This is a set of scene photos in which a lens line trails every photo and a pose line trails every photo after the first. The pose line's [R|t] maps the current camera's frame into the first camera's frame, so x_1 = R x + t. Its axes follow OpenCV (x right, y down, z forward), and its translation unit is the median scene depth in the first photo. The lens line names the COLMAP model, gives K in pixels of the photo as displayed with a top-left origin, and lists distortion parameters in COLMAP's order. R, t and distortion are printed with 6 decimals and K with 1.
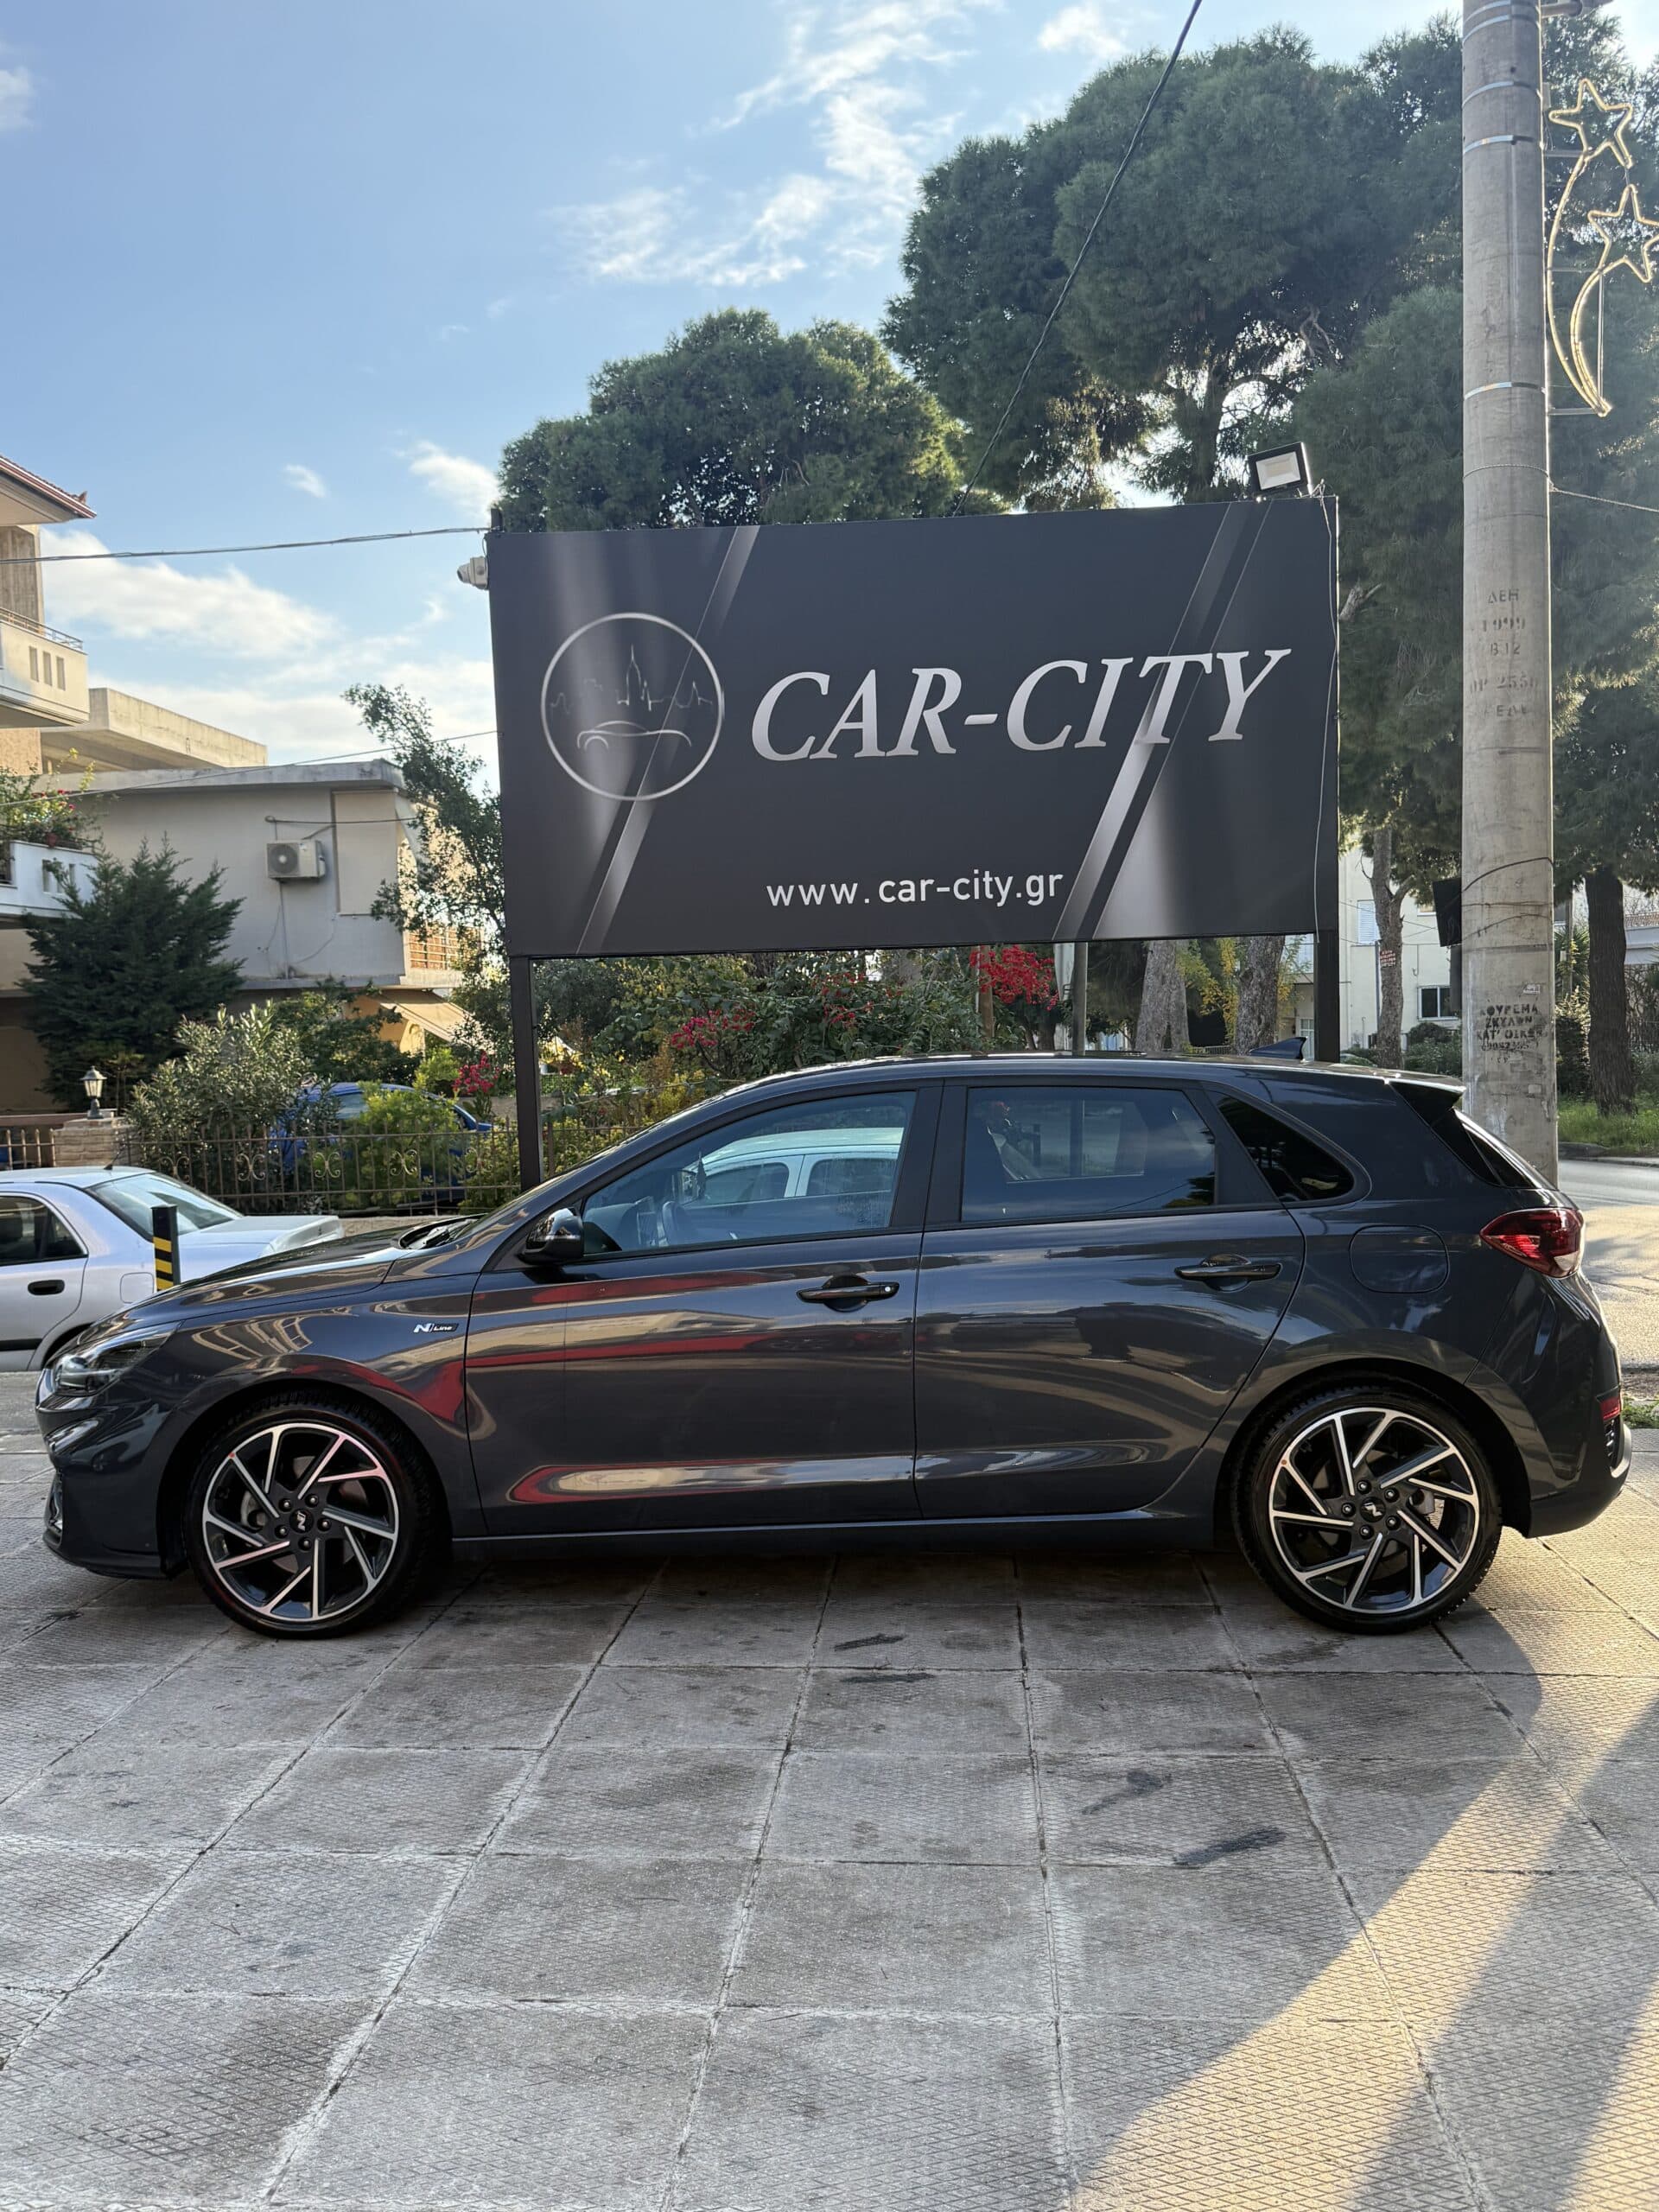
lens RADIAL K [[1848.9, 0, 827.6], [0, 1848.9, 1114.5], [0, 0, 1]] dist [0.183176, -0.402437]
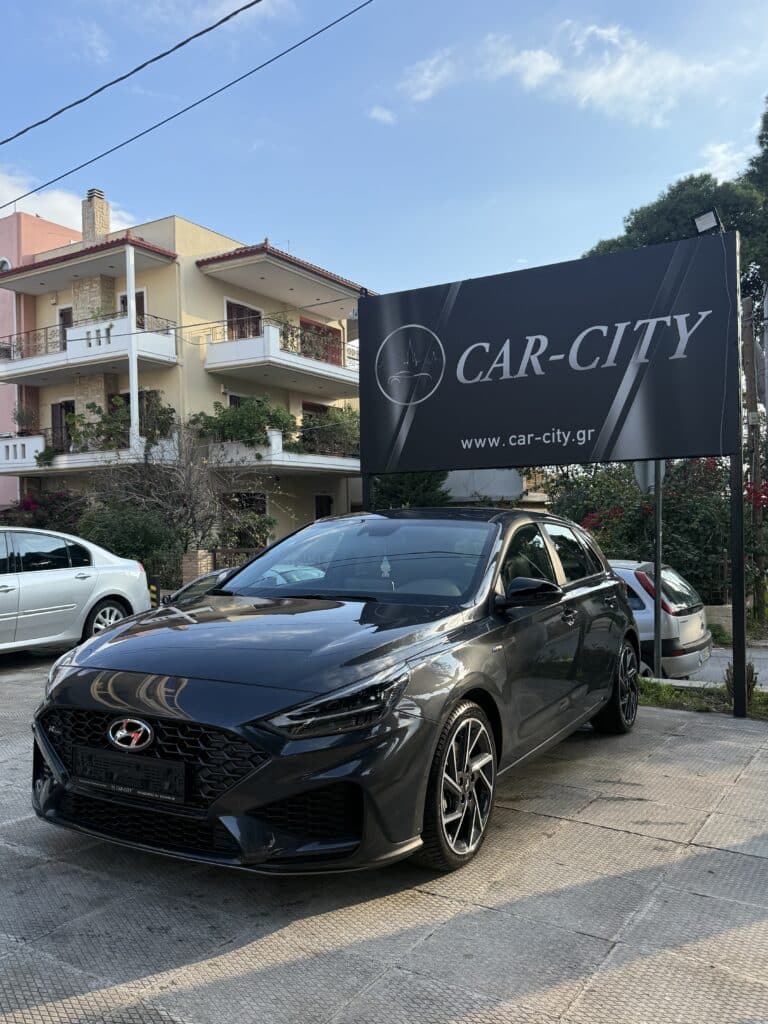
lens RADIAL K [[852.5, 0, 365.9], [0, 852.5, 516.0], [0, 0, 1]] dist [0.138264, -0.254856]
pose [[0.881788, 0.010797, -0.471523, 0.312192], [-0.037374, 0.998194, -0.047037, 0.017569], [0.470163, 0.059099, 0.880599, 0.049192]]
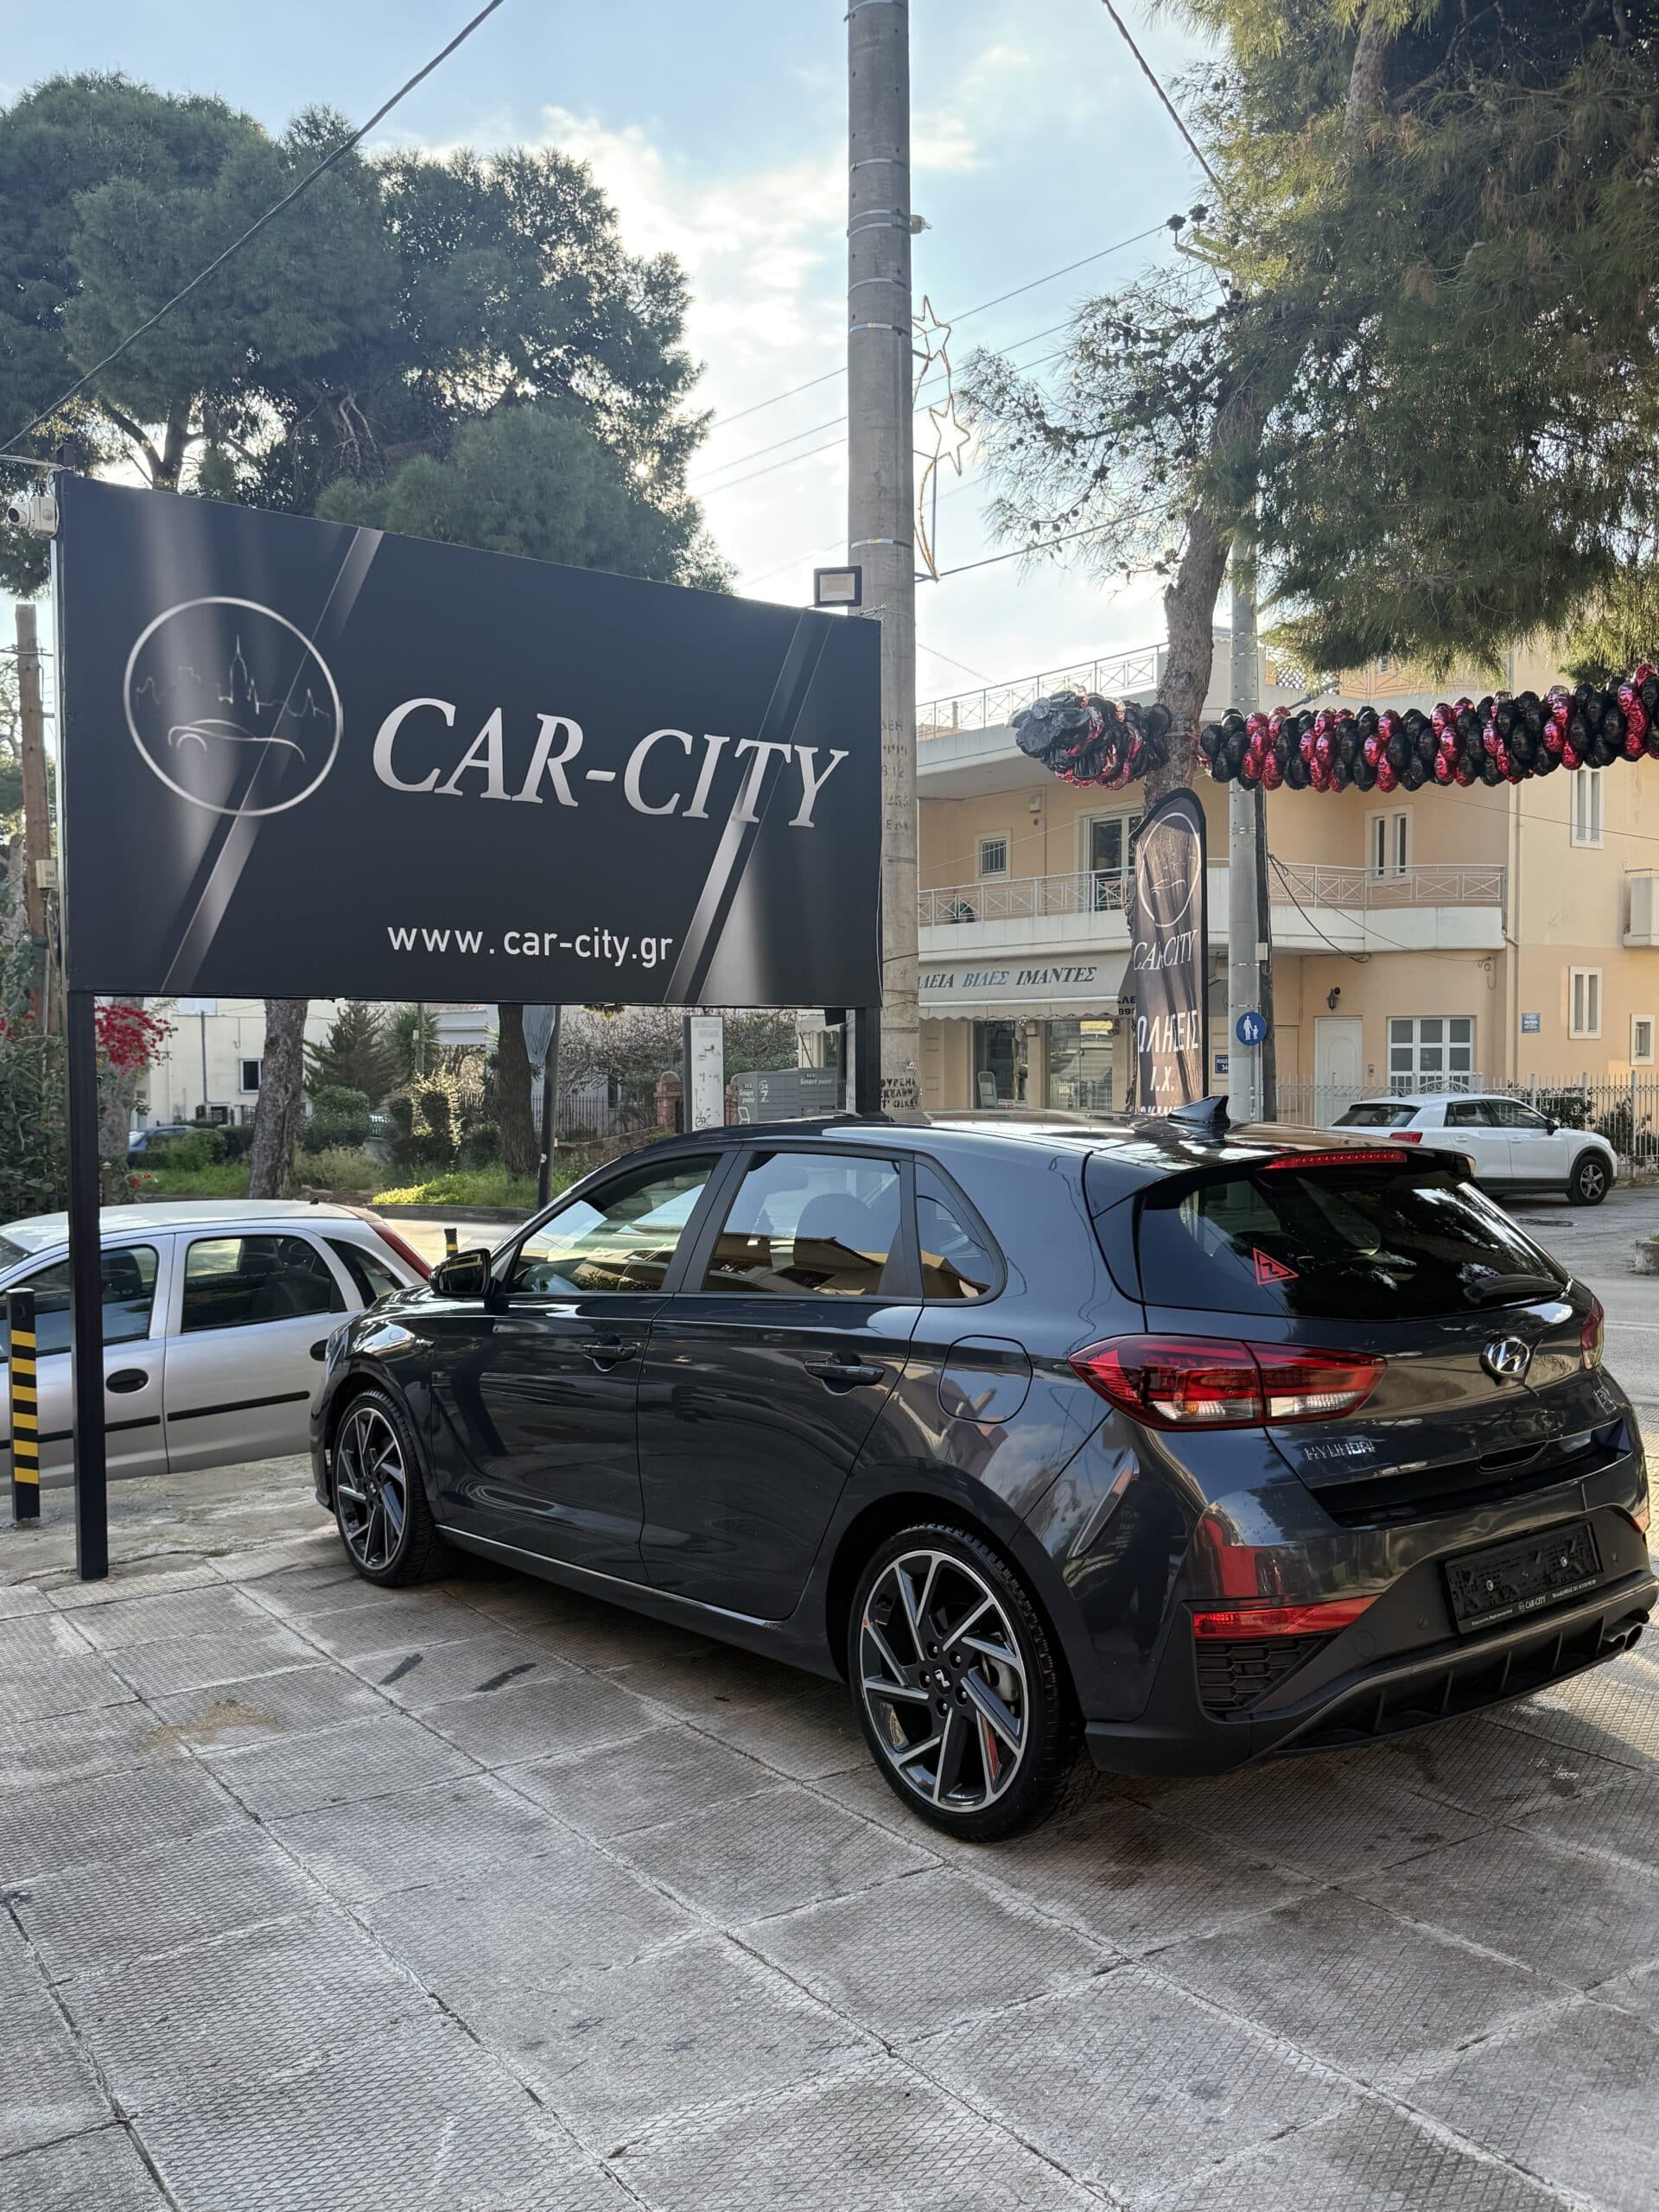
lens RADIAL K [[1837.8, 0, 865.1], [0, 1837.8, 1096.4], [0, 0, 1]] dist [0.145586, -0.256689]
pose [[0.767159, 0.014291, 0.641297, -0.383956], [0.017317, 0.998926, -0.042977, 0.000765], [-0.641223, 0.044075, 0.766088, 0.152874]]
